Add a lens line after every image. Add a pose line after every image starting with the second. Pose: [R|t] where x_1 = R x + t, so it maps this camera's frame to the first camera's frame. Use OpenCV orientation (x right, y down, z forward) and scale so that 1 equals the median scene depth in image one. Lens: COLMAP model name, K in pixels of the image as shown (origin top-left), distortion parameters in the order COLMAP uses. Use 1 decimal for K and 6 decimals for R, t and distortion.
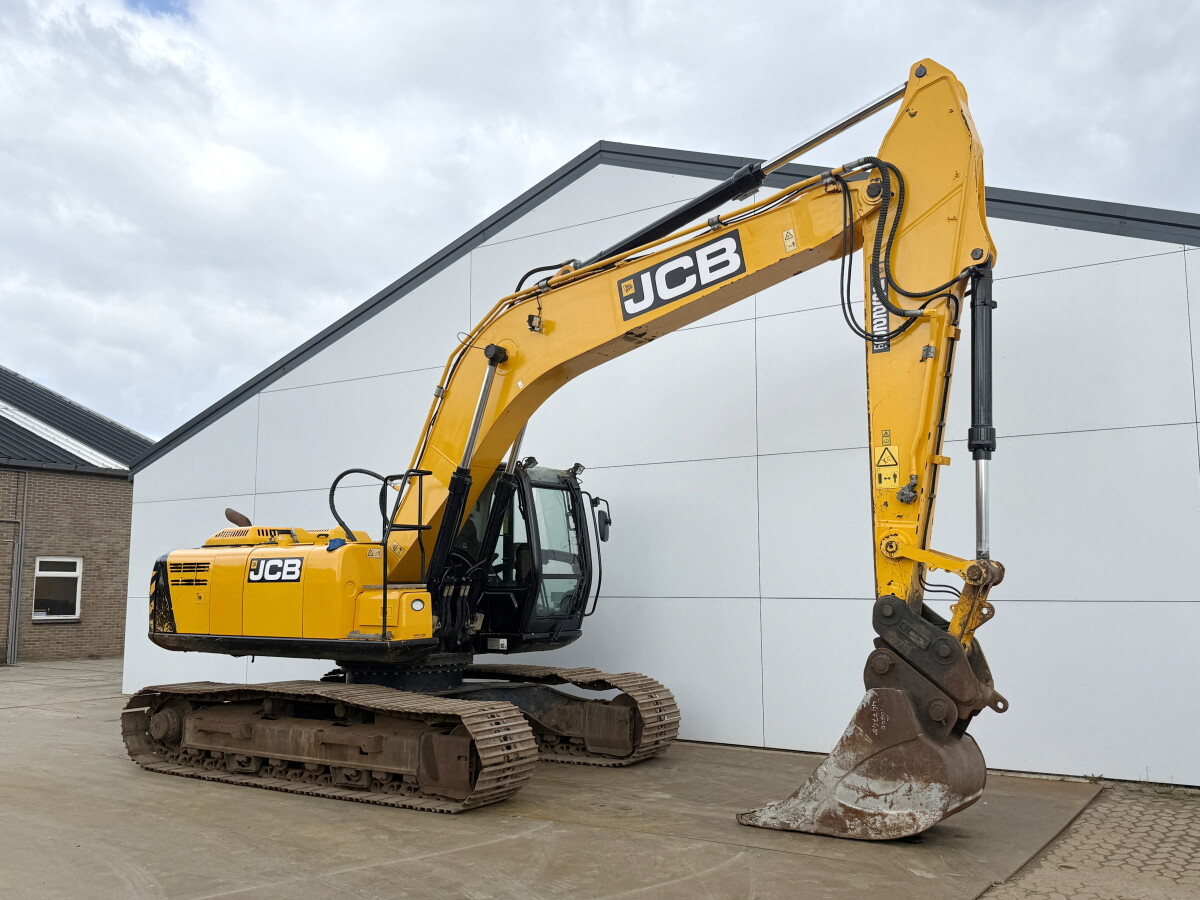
lens RADIAL K [[1061.2, 0, 600.0], [0, 1061.2, 450.0], [0, 0, 1]] dist [0.157684, -0.327020]
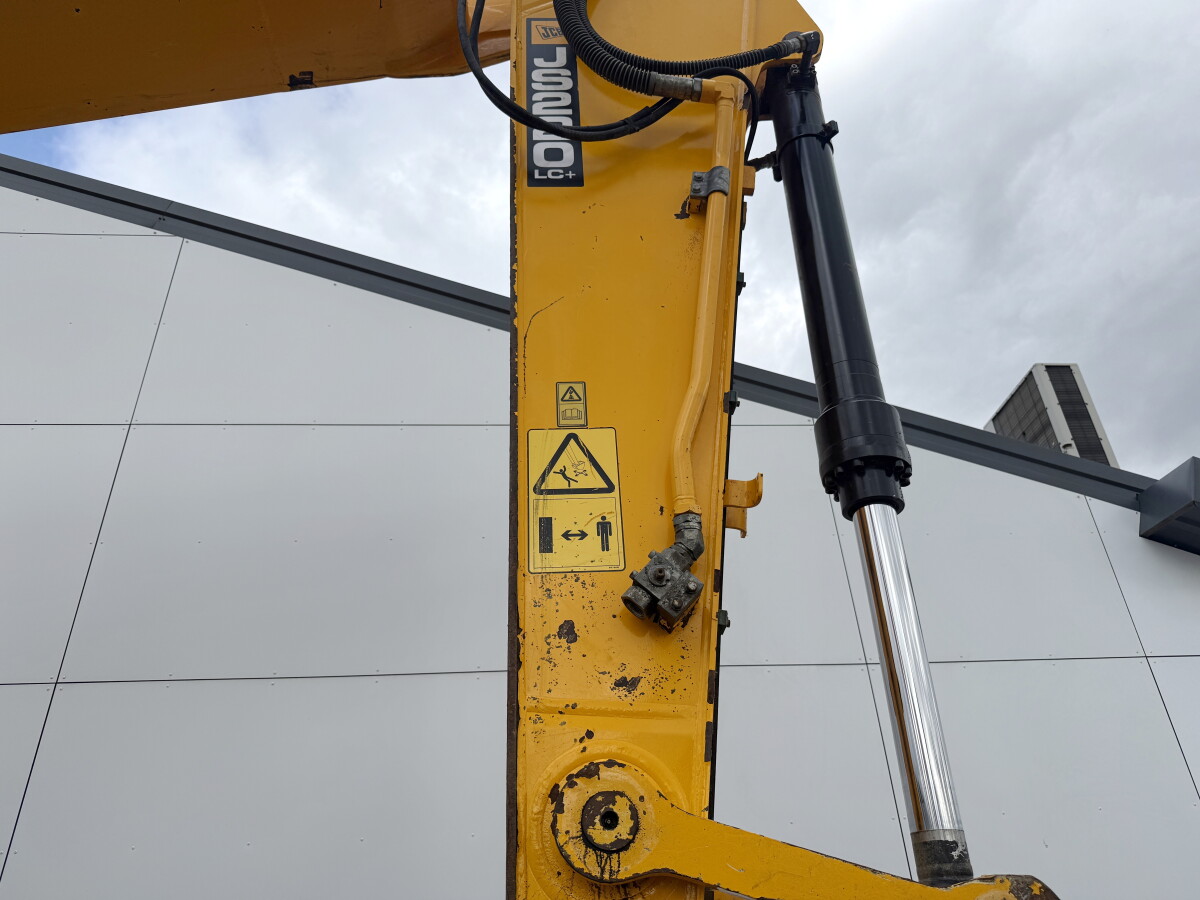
lens RADIAL K [[838.8, 0, 604.6], [0, 838.8, 453.1], [0, 0, 1]] dist [0.101236, -0.147601]
pose [[0.784193, 0.287554, 0.549867, 0.141697], [-0.030726, 0.903051, -0.428433, 0.085338], [-0.619755, 0.319079, 0.717002, 0.760694]]
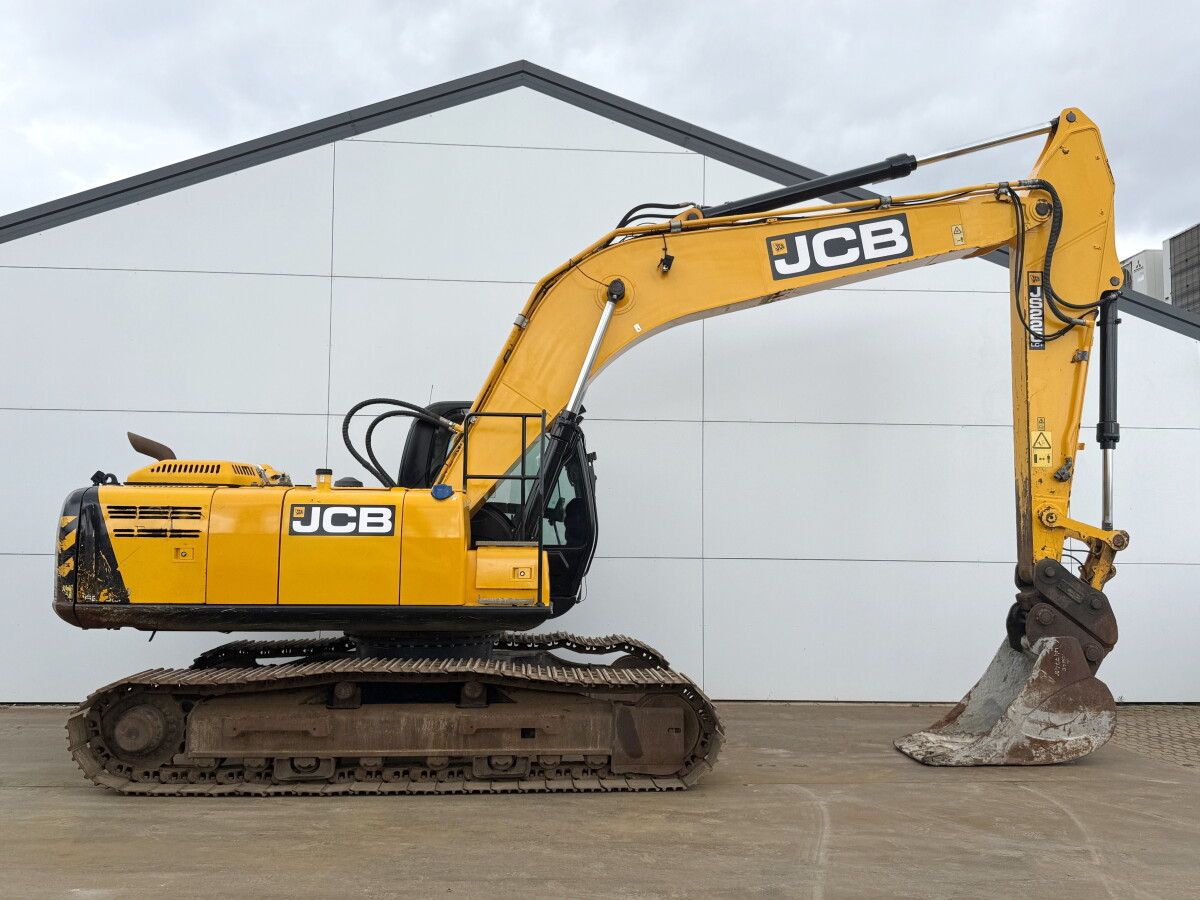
lens RADIAL K [[1069.1, 0, 597.5], [0, 1069.1, 454.7], [0, 0, 1]] dist [0.163726, -0.347466]
pose [[0.794379, 0.062797, 0.604167, -0.749193], [-0.088342, 0.996010, 0.012629, 0.044652], [-0.600964, -0.063405, 0.796757, 0.312716]]
